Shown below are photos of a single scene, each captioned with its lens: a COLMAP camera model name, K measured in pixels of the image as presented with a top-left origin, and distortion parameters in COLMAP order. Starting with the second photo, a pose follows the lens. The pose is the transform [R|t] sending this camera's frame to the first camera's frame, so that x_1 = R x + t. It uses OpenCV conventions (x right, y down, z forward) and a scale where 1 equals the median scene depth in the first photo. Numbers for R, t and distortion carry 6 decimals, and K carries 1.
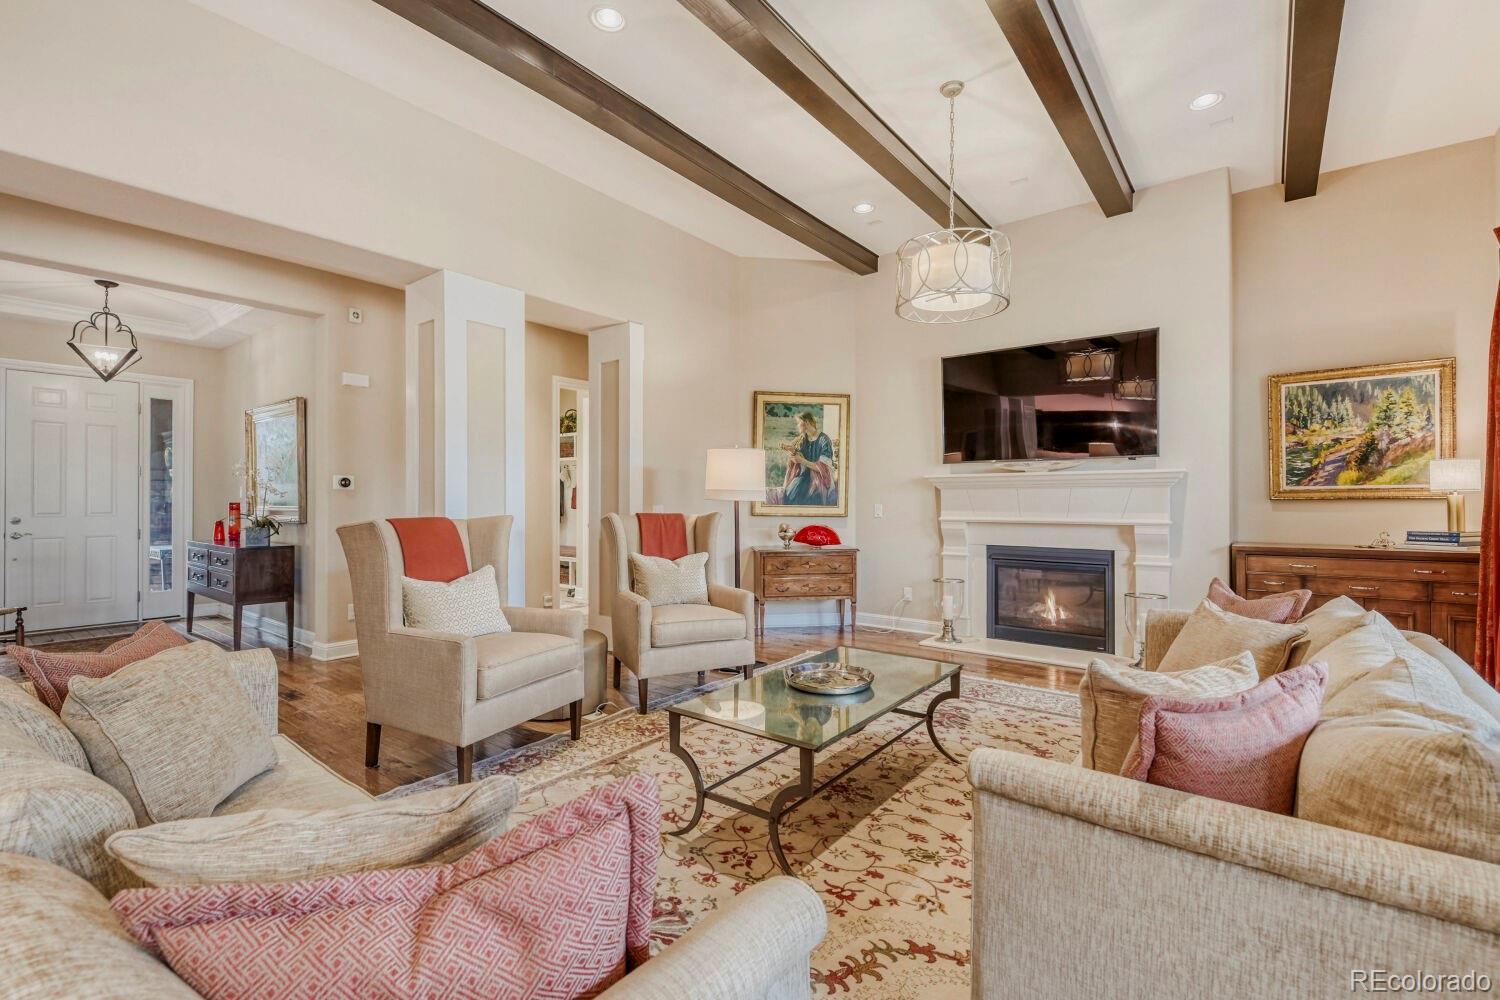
lens RADIAL K [[657.9, 0, 756.0], [0, 657.9, 504.5], [0, 0, 1]] dist [0.003800, -0.000425]
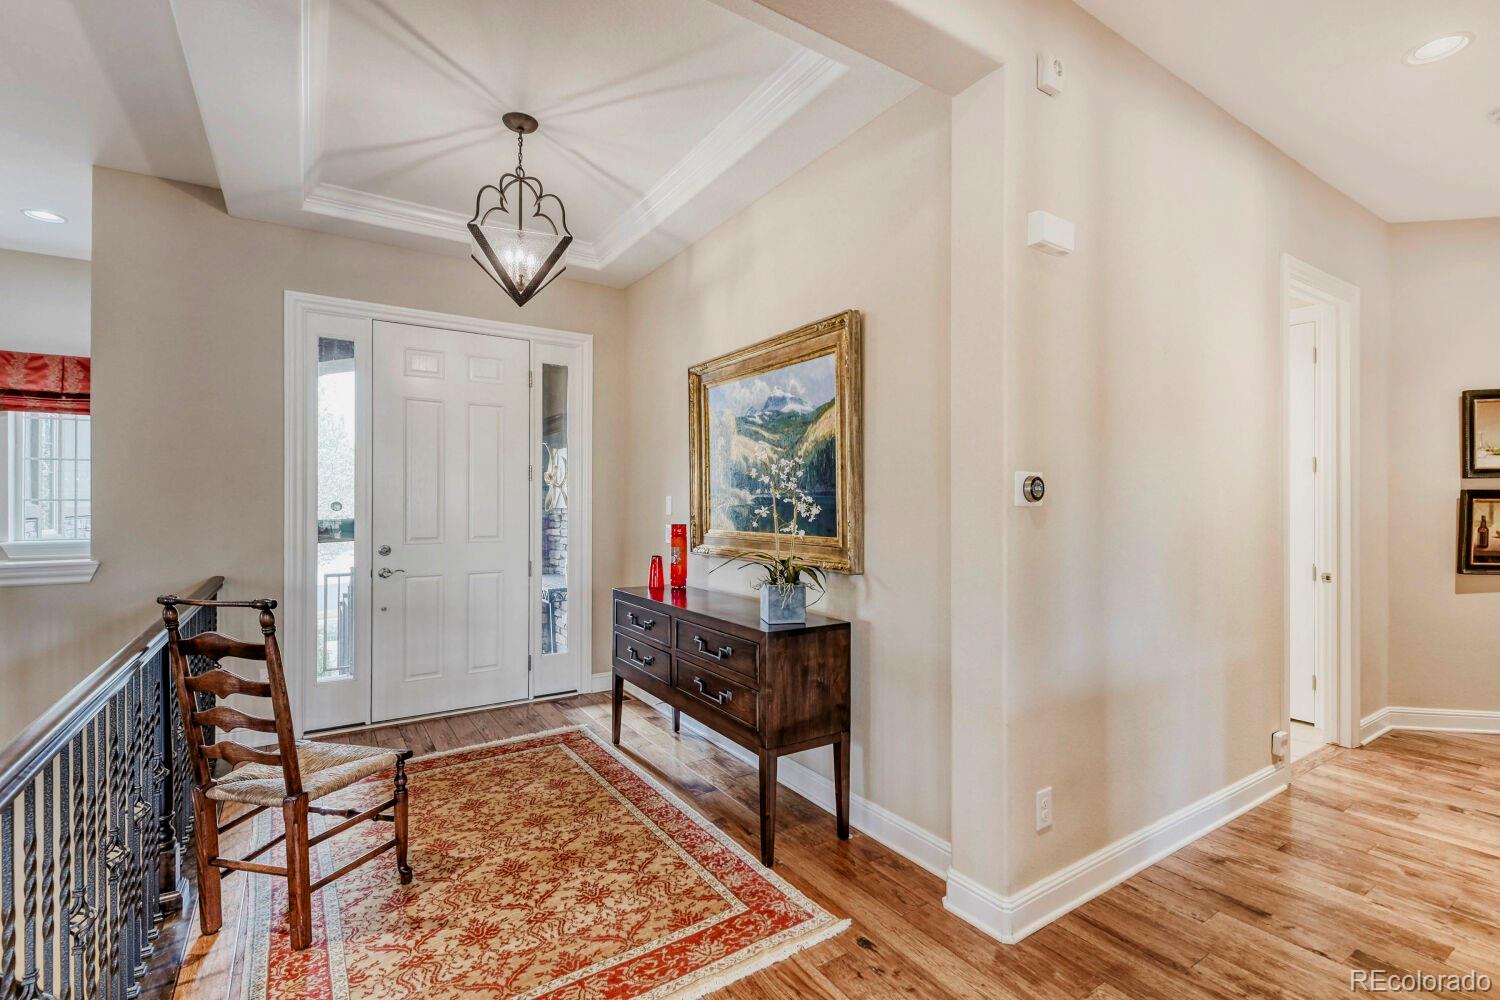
lens RADIAL K [[687.2, 0, 750.0], [0, 687.2, 500.0], [0, 0, 1]] dist [0.029151, -0.000464]
pose [[0.944061, -0.003518, -0.329753, -0.632985], [-0.002191, 0.999854, -0.016941, -0.015547], [0.329765, 0.016716, 0.943915, 0.539485]]
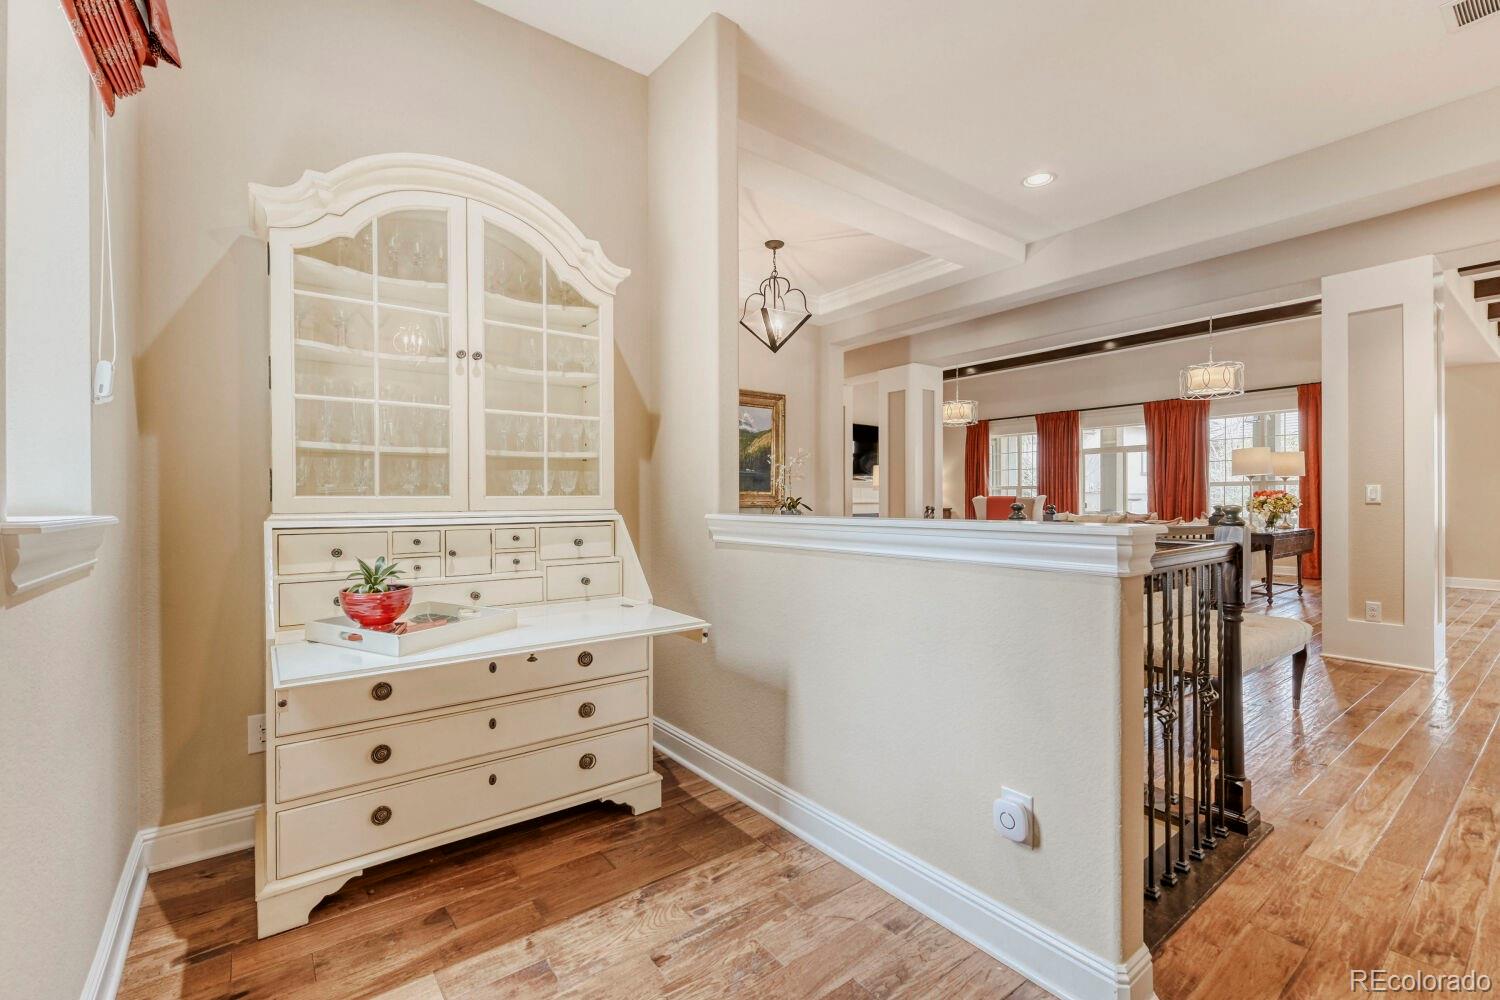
lens RADIAL K [[657.9, 0, 756.0], [0, 657.9, 504.5], [0, 0, 1]] dist [0.003800, -0.000425]
pose [[0.255229, -0.004303, 0.966871, -1.925837], [0.010112, 0.999947, 0.001781, 0.026719], [-0.966828, 0.009322, 0.255259, 0.813470]]
